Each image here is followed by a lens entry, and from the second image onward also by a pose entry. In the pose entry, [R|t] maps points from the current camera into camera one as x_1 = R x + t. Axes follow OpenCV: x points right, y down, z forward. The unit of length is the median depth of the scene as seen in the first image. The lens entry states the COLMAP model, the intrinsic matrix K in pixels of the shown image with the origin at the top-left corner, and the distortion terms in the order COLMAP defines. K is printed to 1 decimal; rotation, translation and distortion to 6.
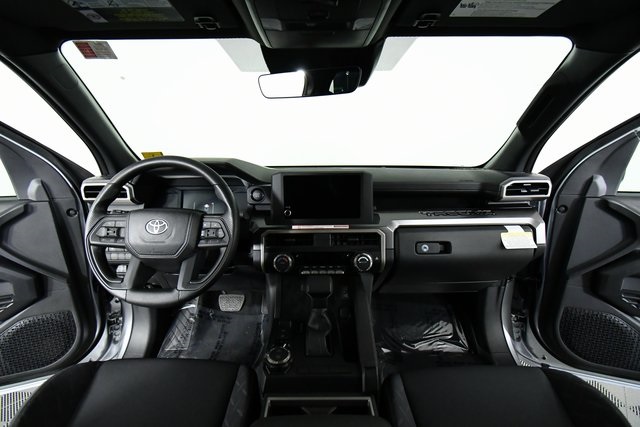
lens RADIAL K [[307.1, 0, 333.0], [0, 307.1, 208.9], [0, 0, 1]] dist [0.005137, -0.015380]
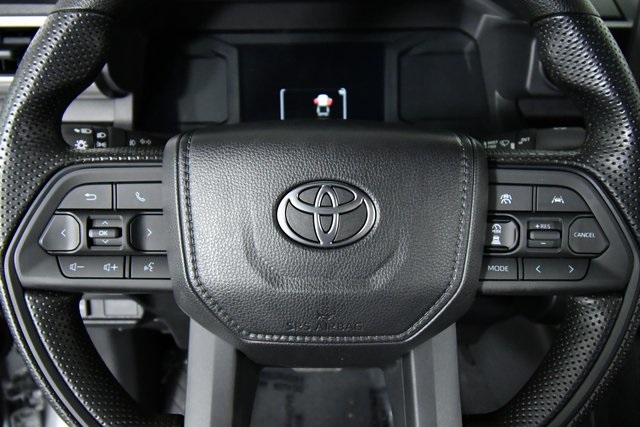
lens RADIAL K [[557.4, 0, 318.5], [0, 557.4, 216.5], [0, 0, 1]] dist [0.029397, -0.018701]
pose [[0.999995, -0.002861, -0.000945, -0.562673], [0.002999, 0.974990, 0.222229, -0.027324], [0.000286, -0.222231, 0.974994, 0.597183]]
